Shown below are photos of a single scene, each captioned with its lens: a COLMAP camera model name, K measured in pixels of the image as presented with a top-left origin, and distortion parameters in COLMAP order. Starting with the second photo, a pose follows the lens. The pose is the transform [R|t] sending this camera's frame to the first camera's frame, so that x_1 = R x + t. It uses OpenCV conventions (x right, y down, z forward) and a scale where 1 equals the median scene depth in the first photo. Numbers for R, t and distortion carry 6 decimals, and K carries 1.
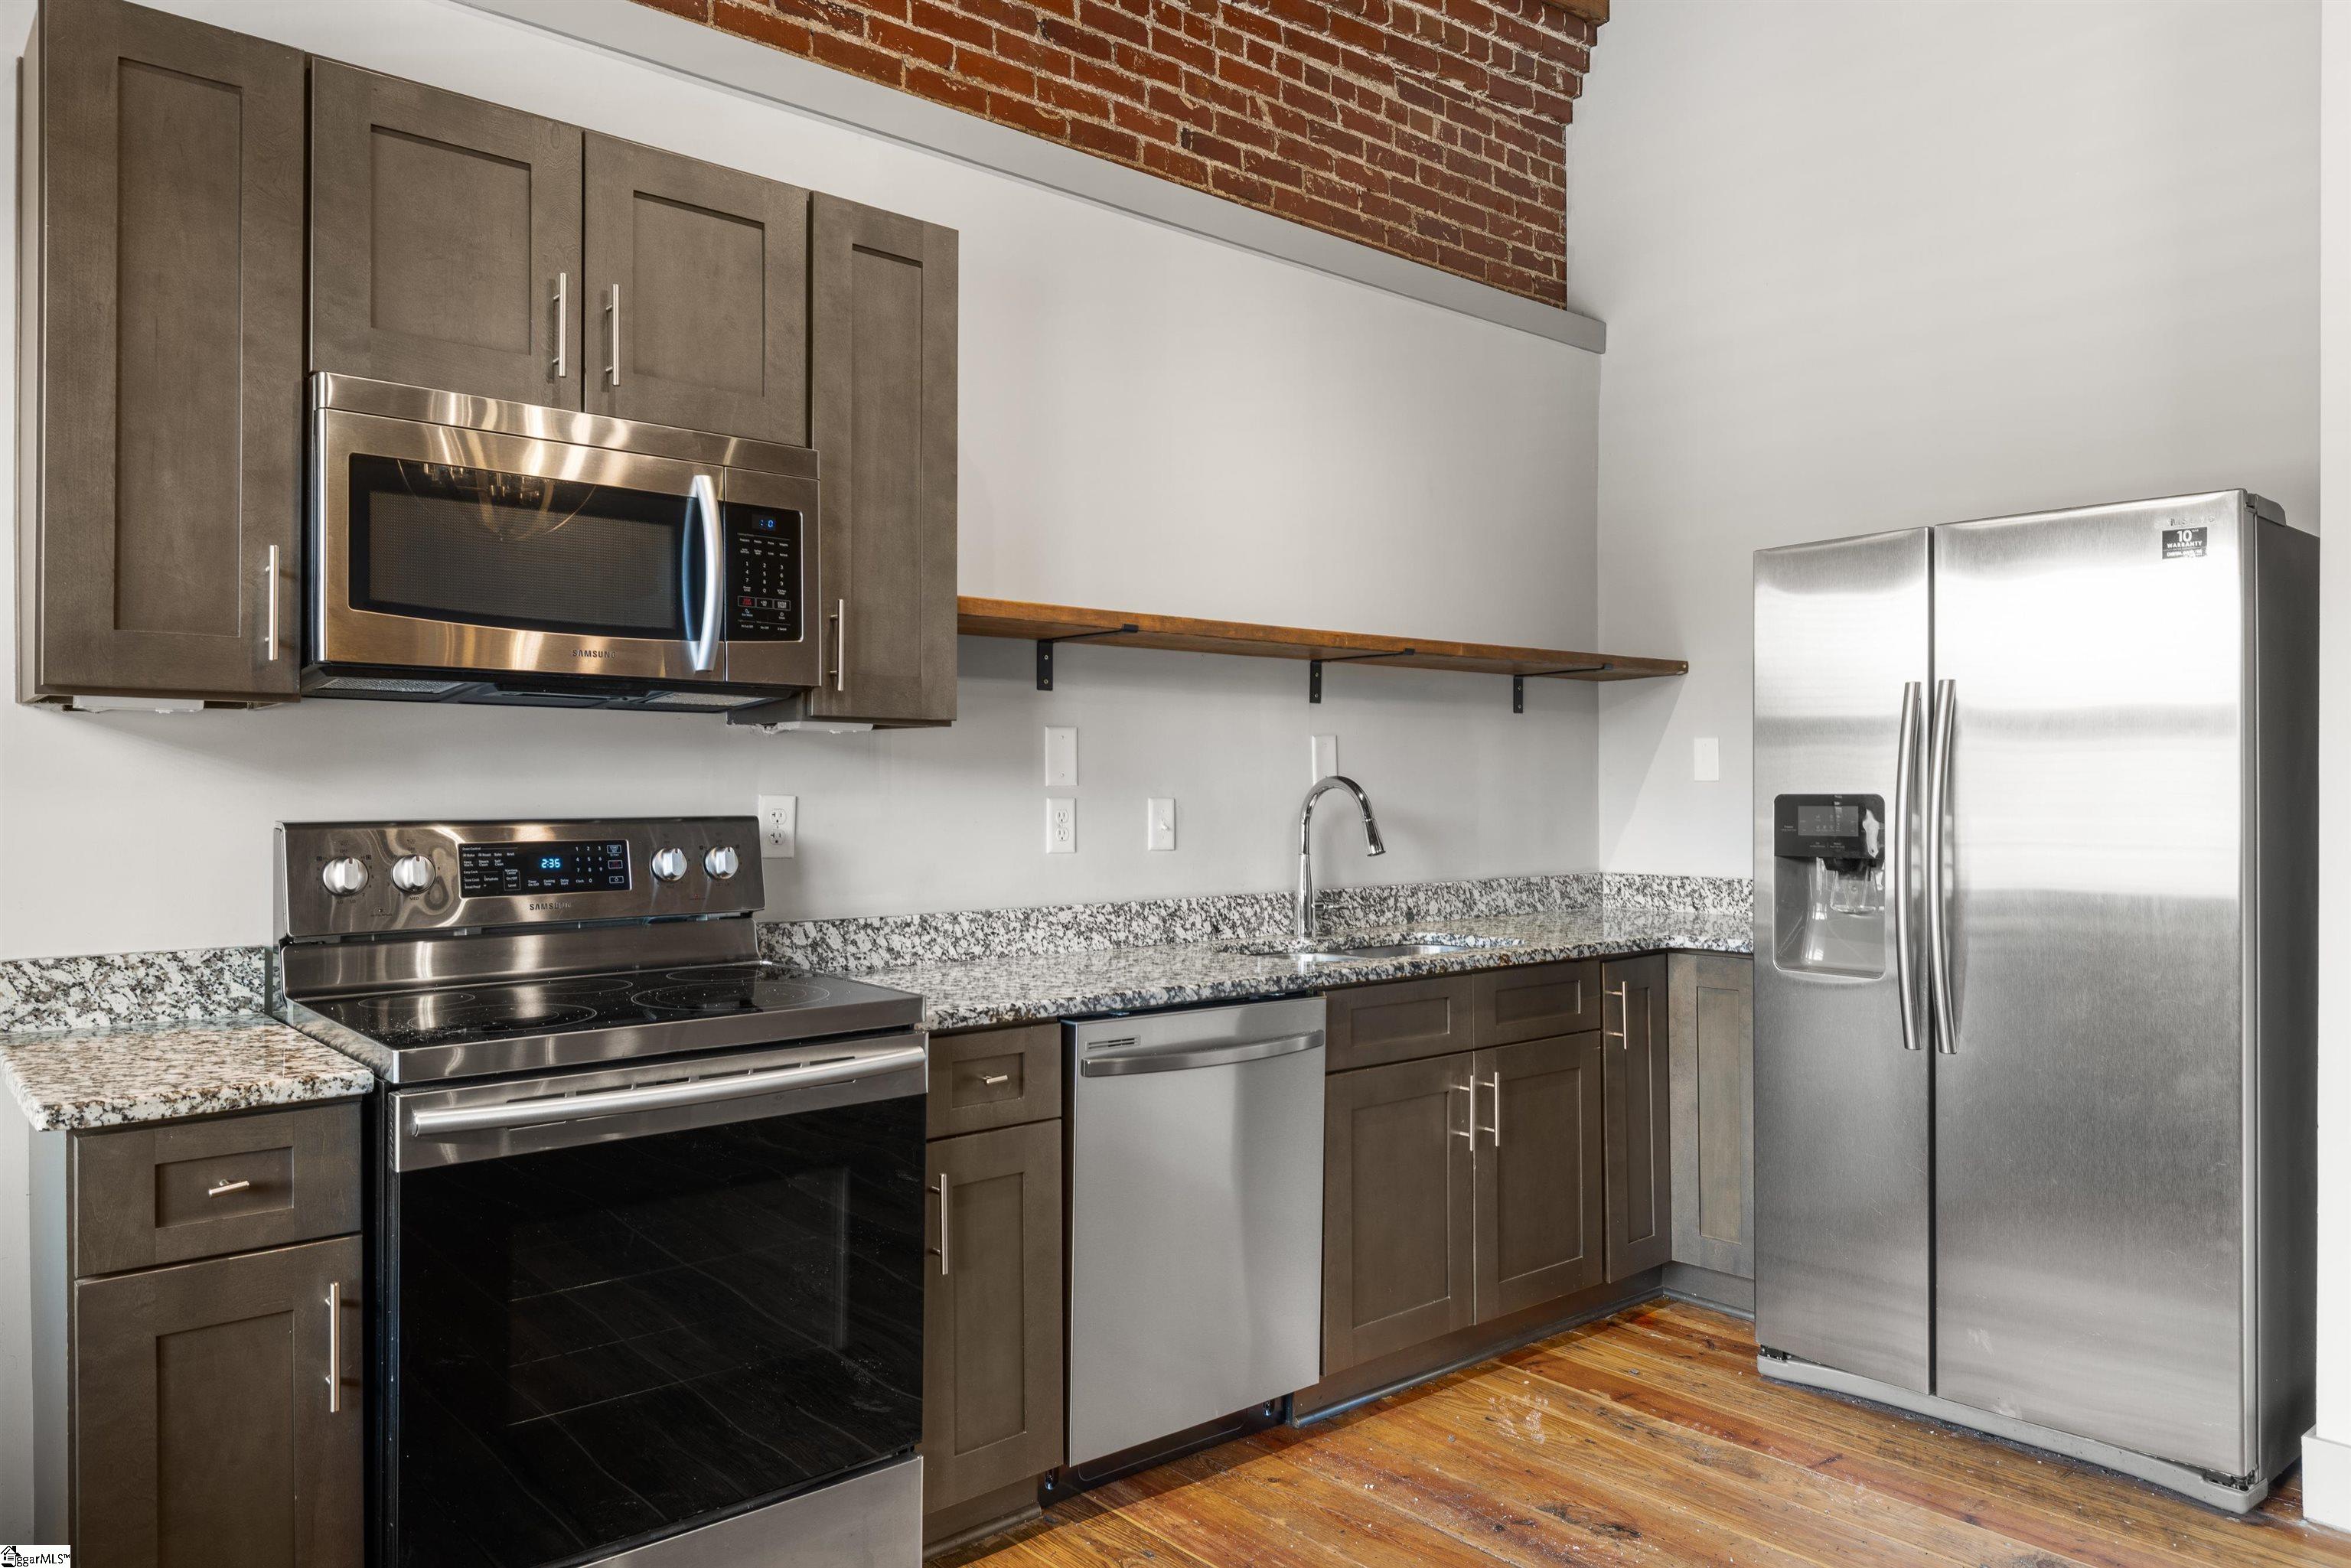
lens RADIAL K [[1586.5, 0, 1175.5], [0, 1586.5, 784.0], [0, 0, 1]] dist [0.002172, -0.000241]
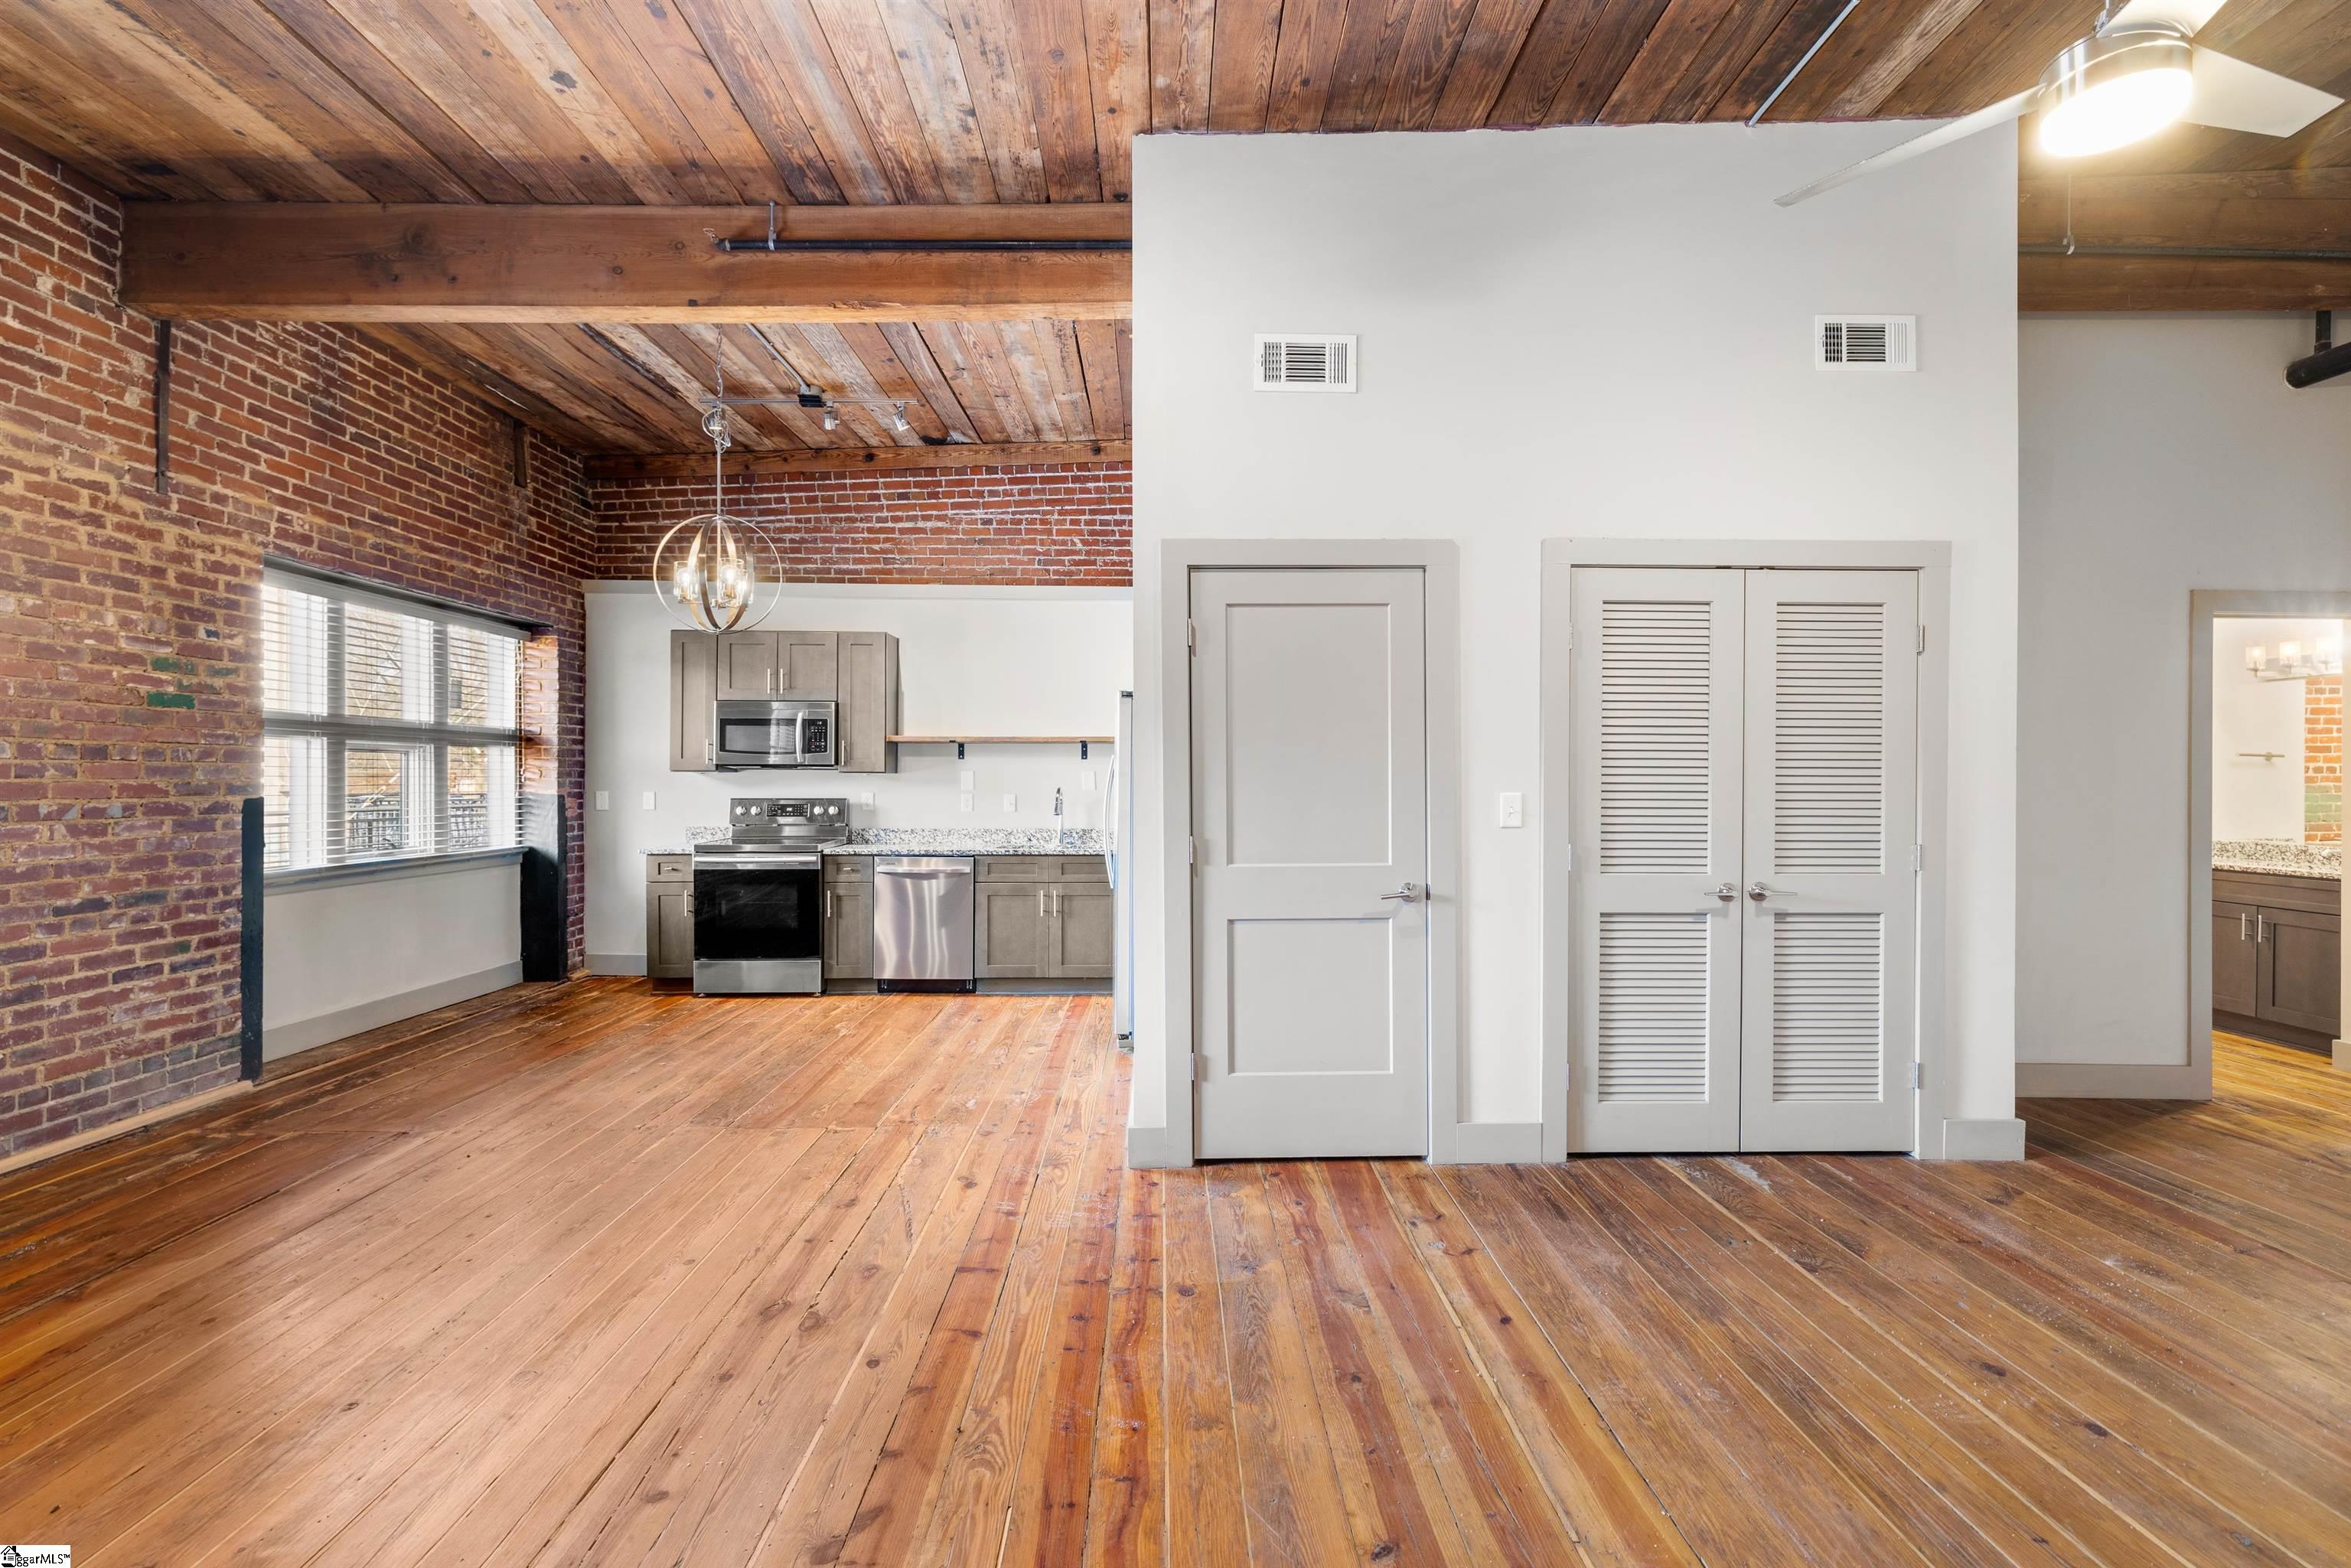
lens RADIAL K [[1017.2, 0, 1175.5], [0, 1017.2, 784.0], [0, 0, 1]] dist [0.003311, 0.000021]
pose [[0.777178, 0.001838, -0.629278, 1.503051], [-0.002040, 0.999998, 0.000402, -0.012803], [0.629278, 0.000972, 0.777180, -0.292242]]
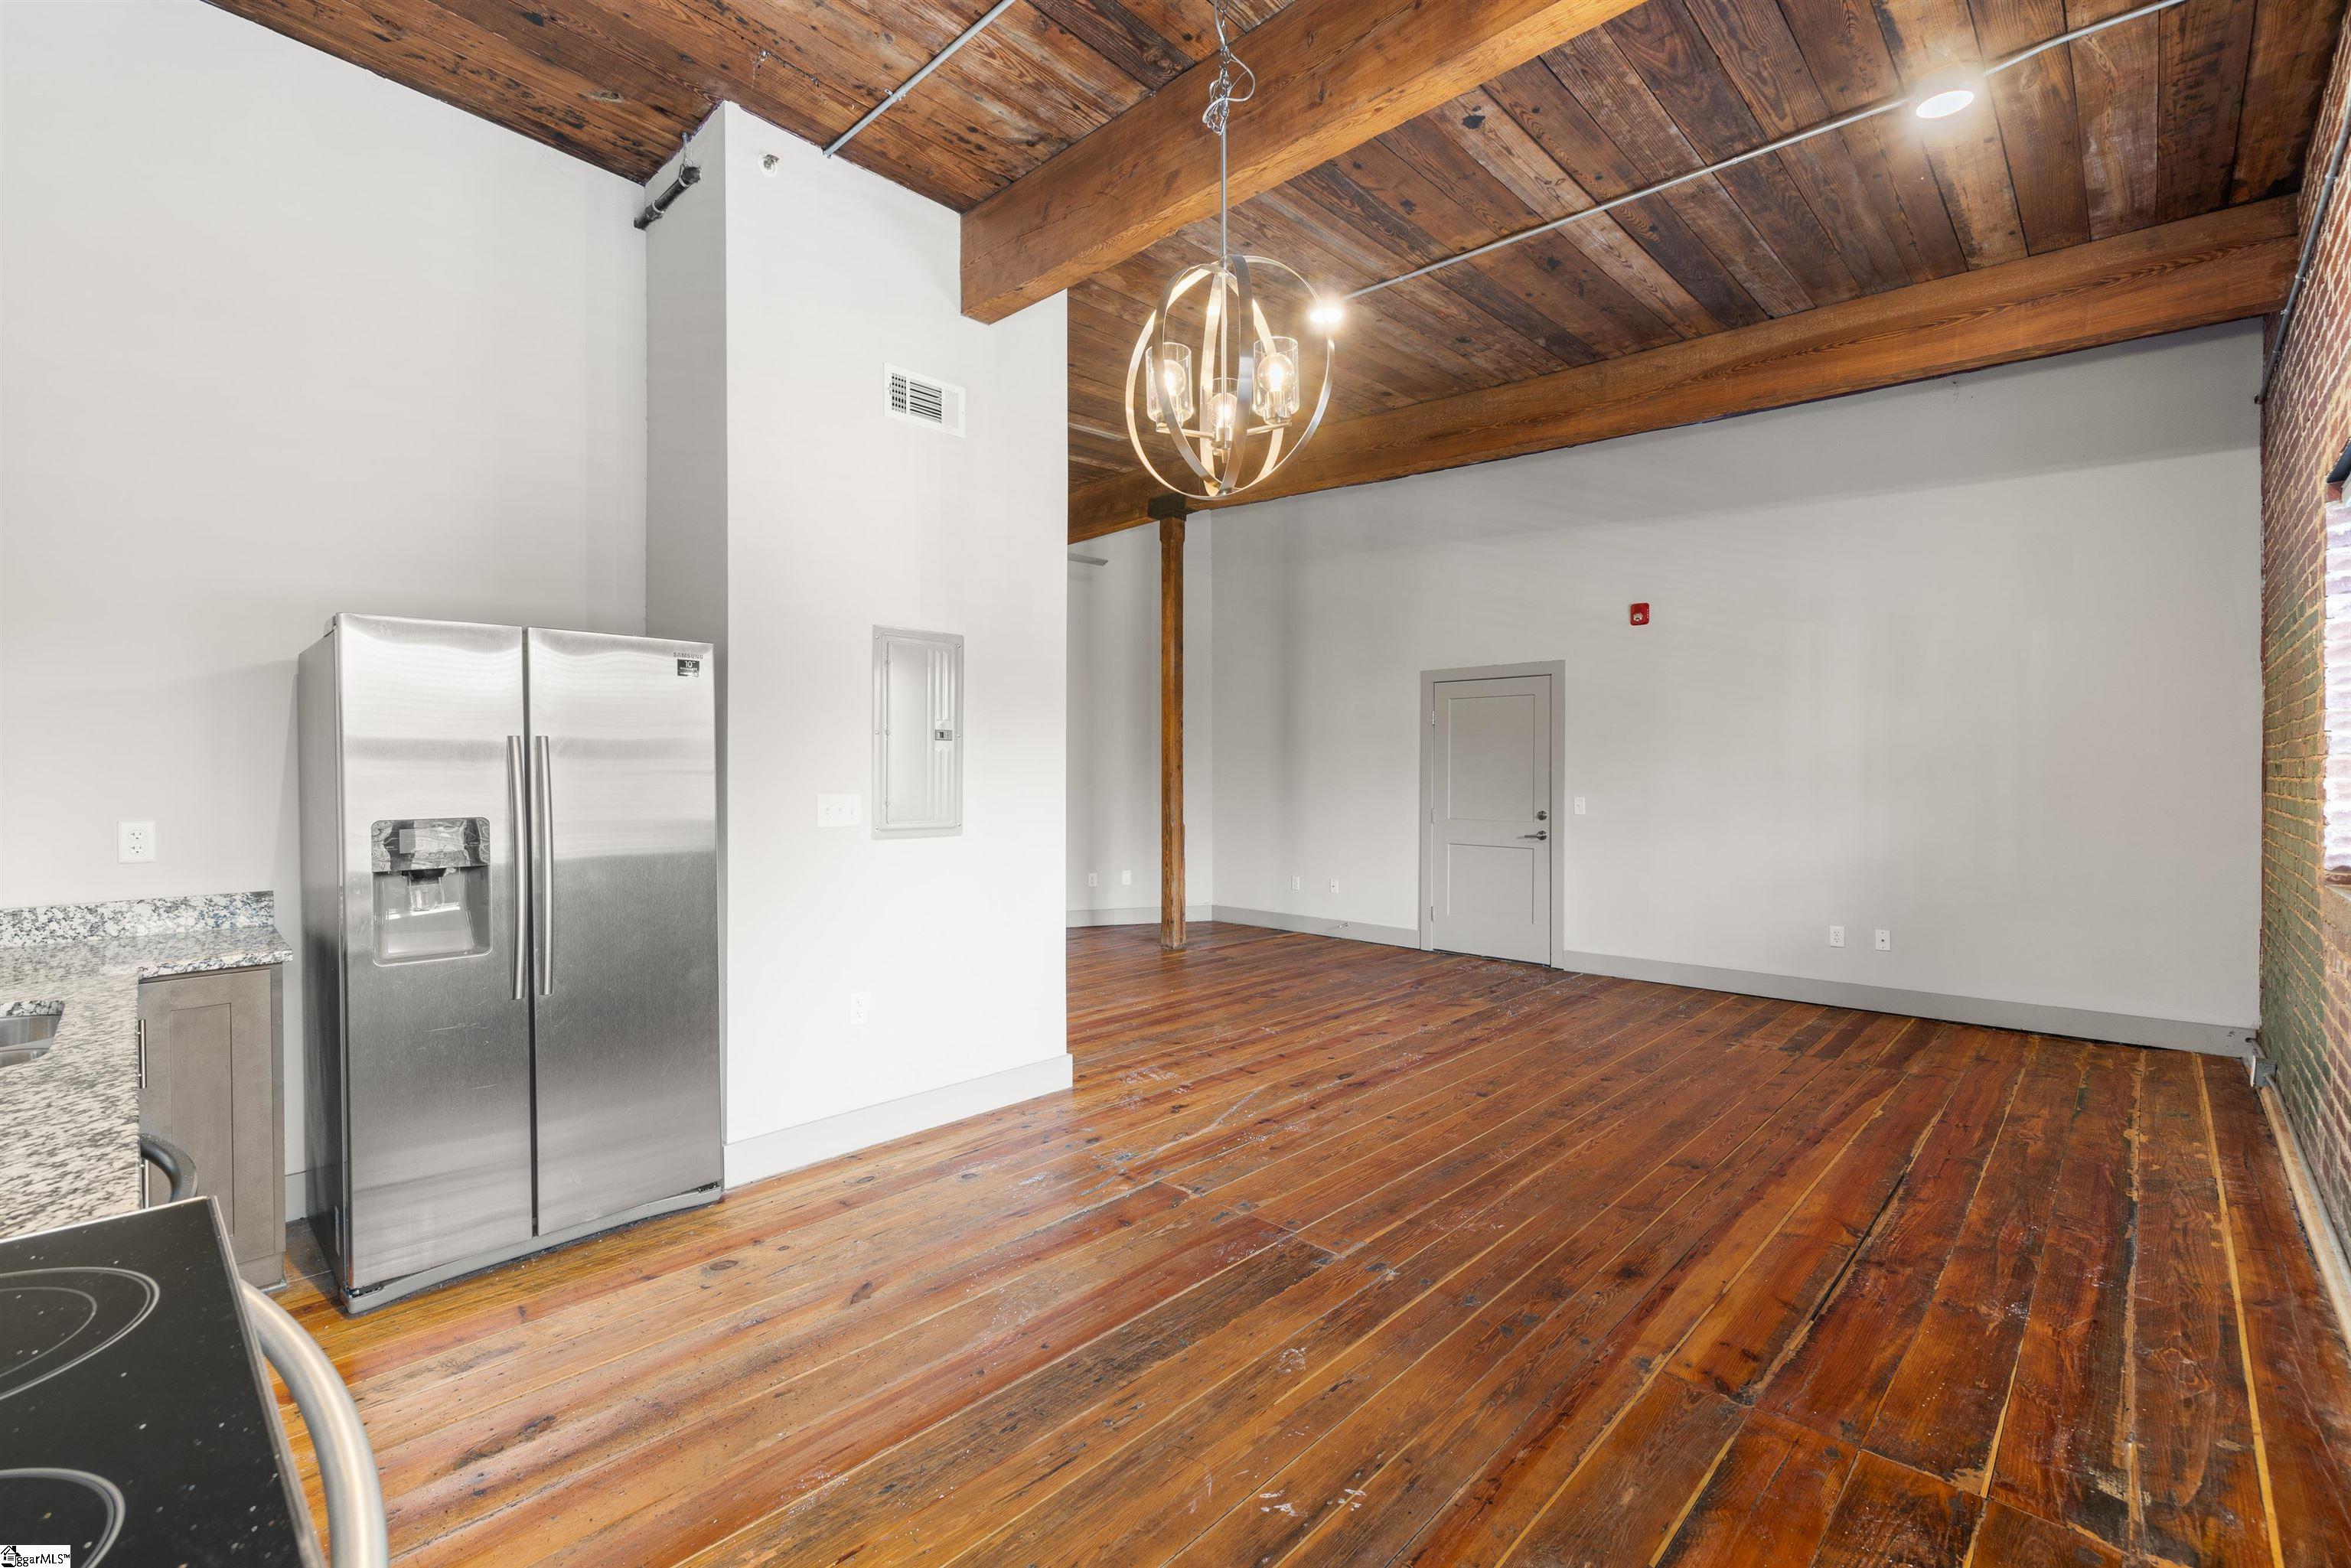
lens RADIAL K [[1017.2, 0, 1175.5], [0, 1017.2, 784.0], [0, 0, 1]] dist [0.003311, 0.000021]
pose [[-0.101479, -0.010295, 0.994784, -0.423584], [0.003196, 0.999938, 0.010674, -0.026012], [-0.994833, 0.004262, -0.101440, 0.449896]]
